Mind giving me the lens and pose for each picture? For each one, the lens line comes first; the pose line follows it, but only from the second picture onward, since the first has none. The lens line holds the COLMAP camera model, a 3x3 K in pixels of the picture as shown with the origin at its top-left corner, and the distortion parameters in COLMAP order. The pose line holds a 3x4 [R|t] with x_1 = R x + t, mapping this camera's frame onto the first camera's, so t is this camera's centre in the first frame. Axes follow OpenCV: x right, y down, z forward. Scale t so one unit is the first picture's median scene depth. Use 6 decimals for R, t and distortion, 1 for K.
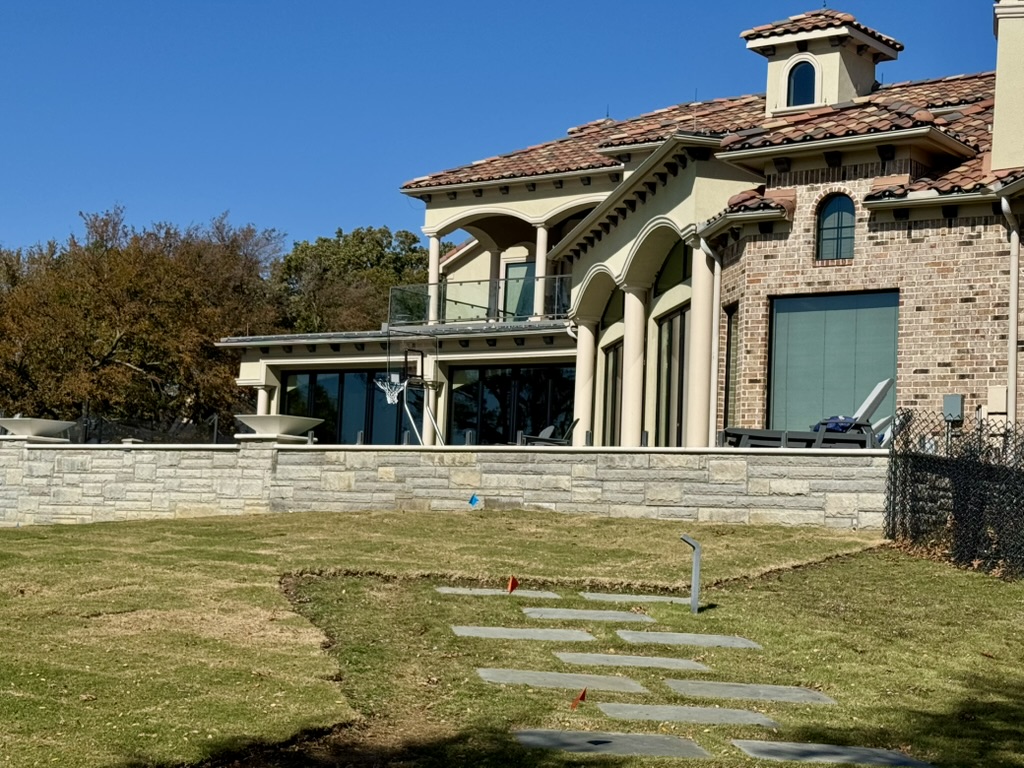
lens RADIAL K [[1846.3, 0, 515.3], [0, 1846.3, 386.4], [0, 0, 1]] dist [0.164650, 0.053536]
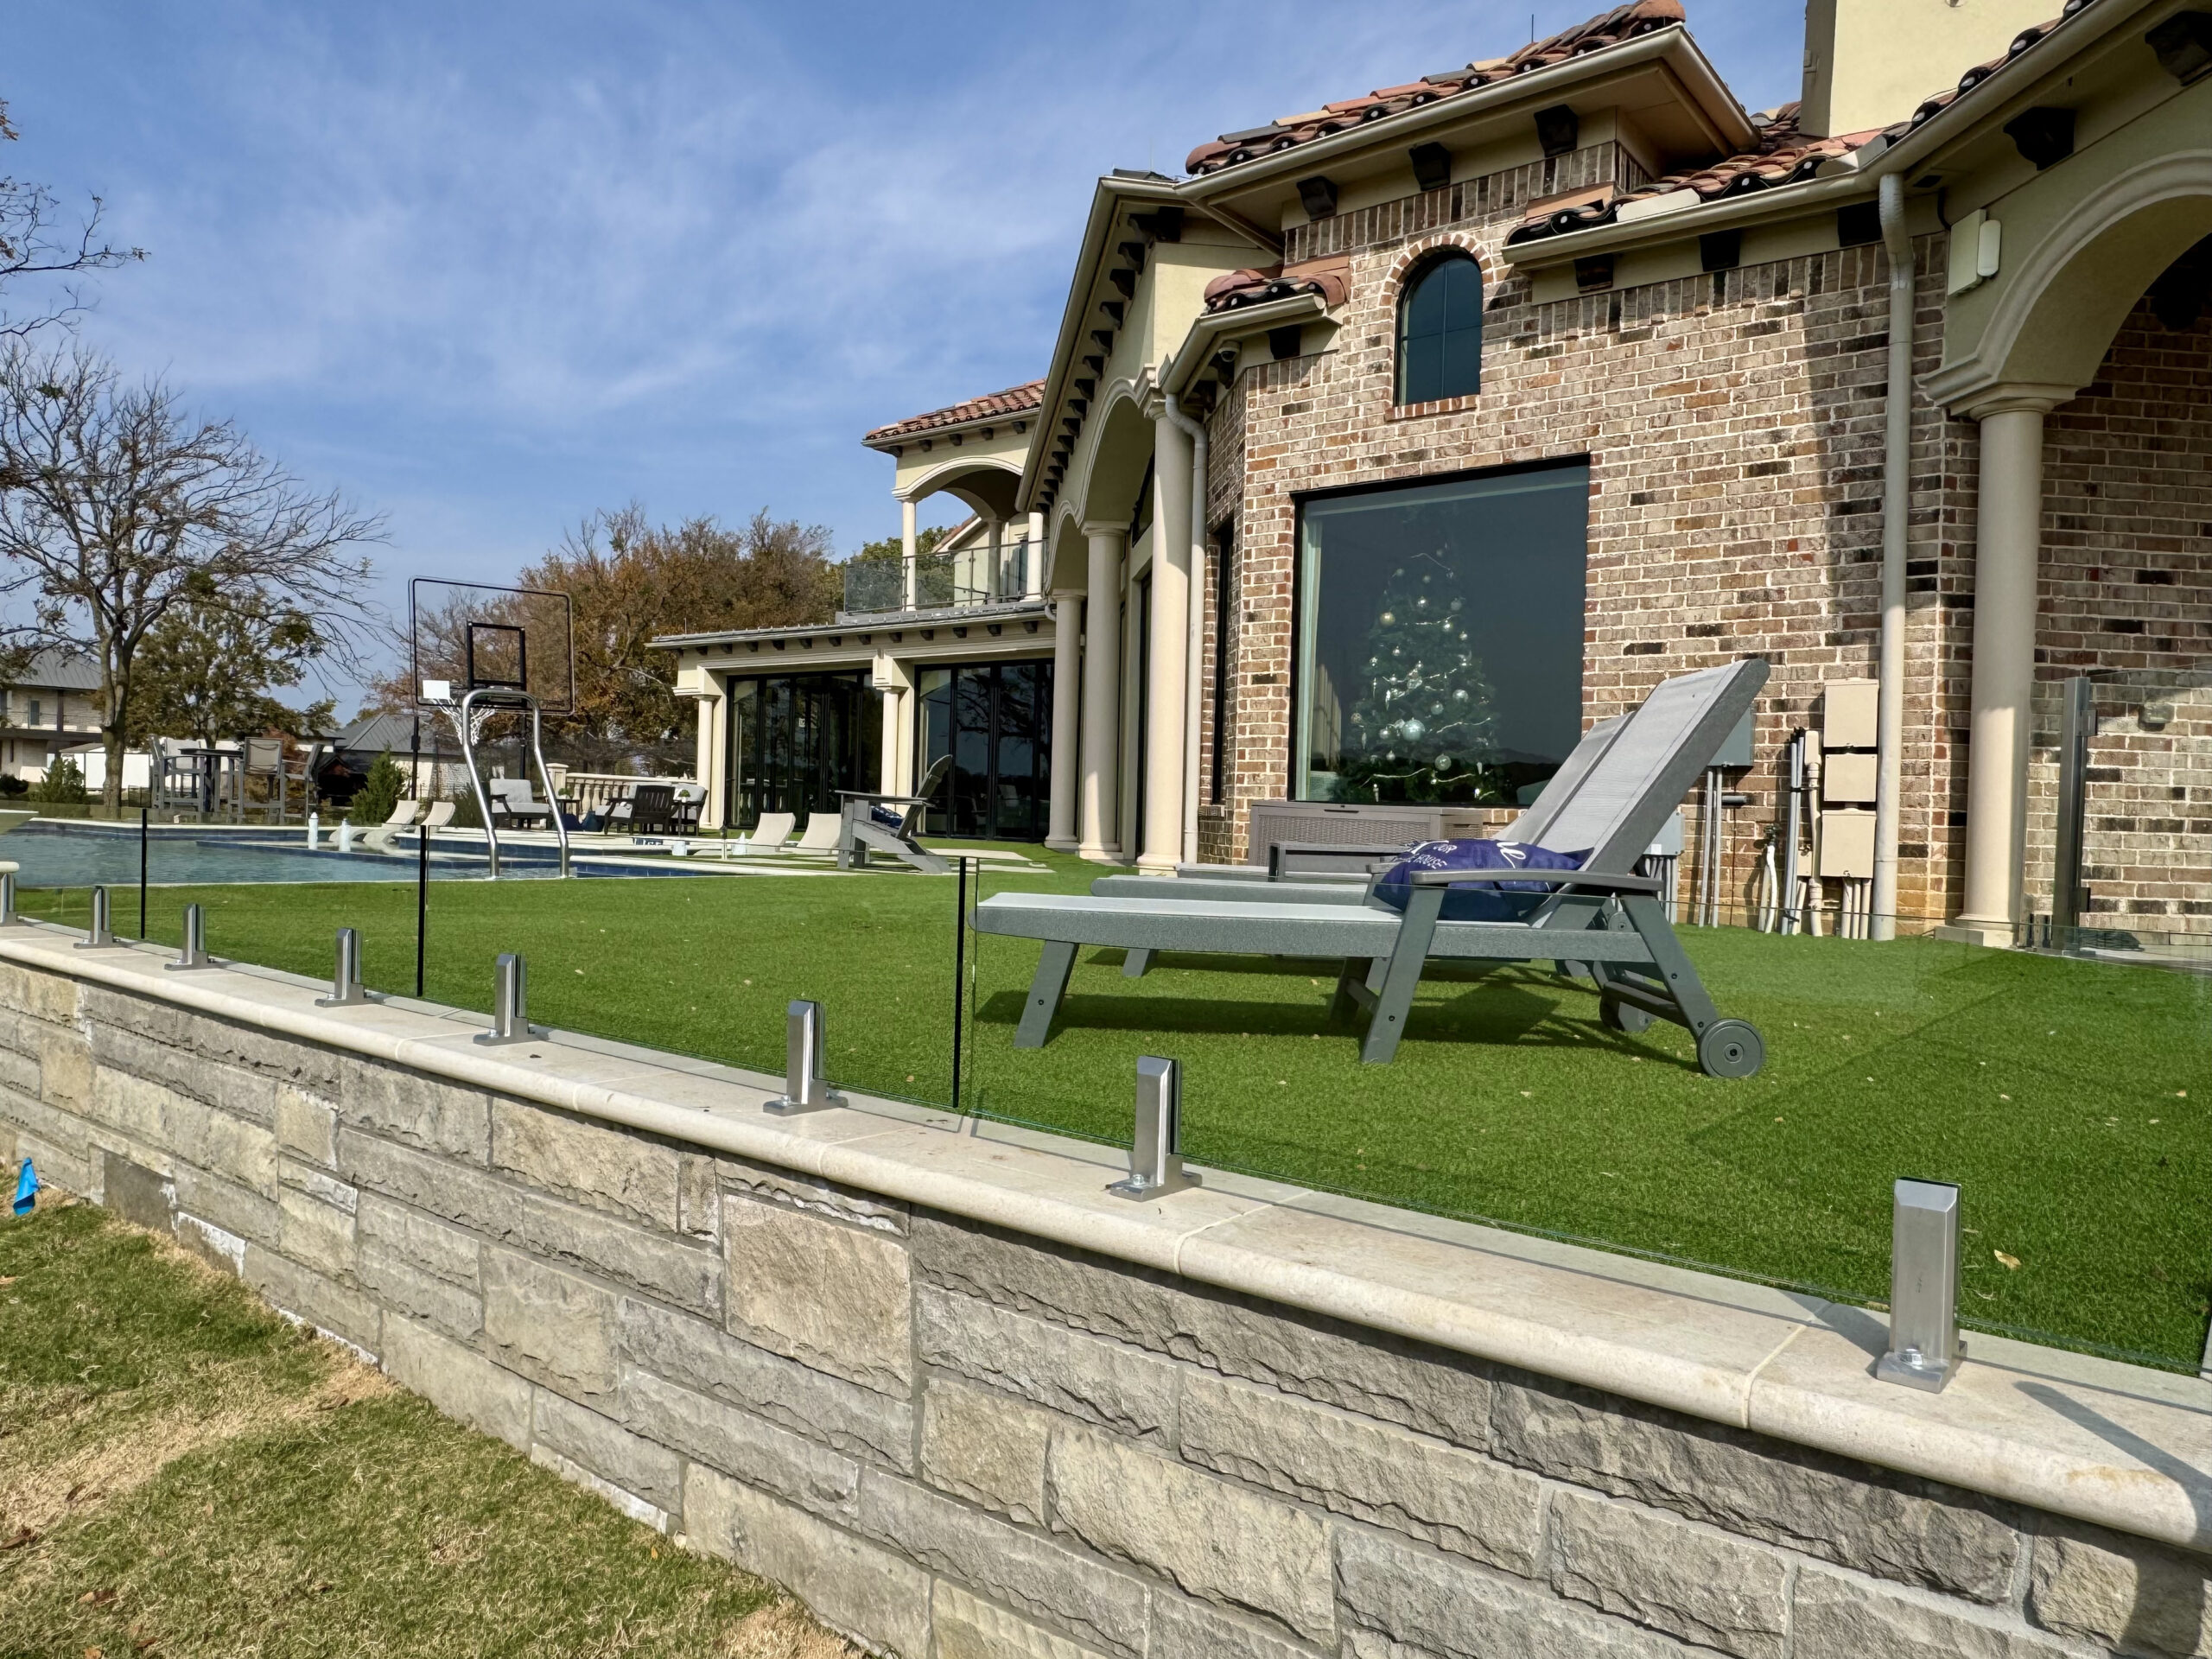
lens RADIAL K [[1506.3, 0, 1086.8], [0, 1506.3, 837.5], [0, 0, 1]] dist [-0.002962, 0.002497]
pose [[0.998995, -0.015478, -0.042053, 0.101087], [0.019635, 0.994763, 0.100308, -0.002096], [0.040280, -0.101033, 0.994067, 0.622415]]
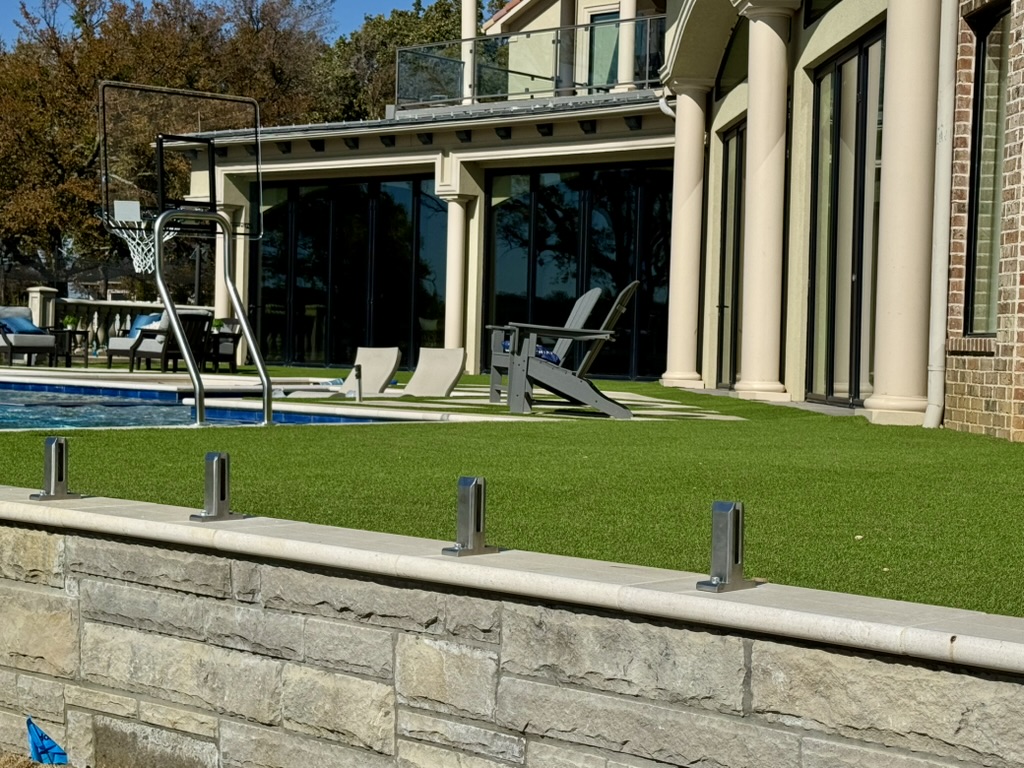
lens RADIAL K [[1846.3, 0, 515.3], [0, 1846.3, 386.4], [0, 0, 1]] dist [0.164650, 0.053536]
pose [[0.996126, -0.016802, -0.086321, 0.047872], [0.025959, 0.994020, 0.106070, -0.006866], [0.084023, -0.107900, 0.990605, 0.592632]]
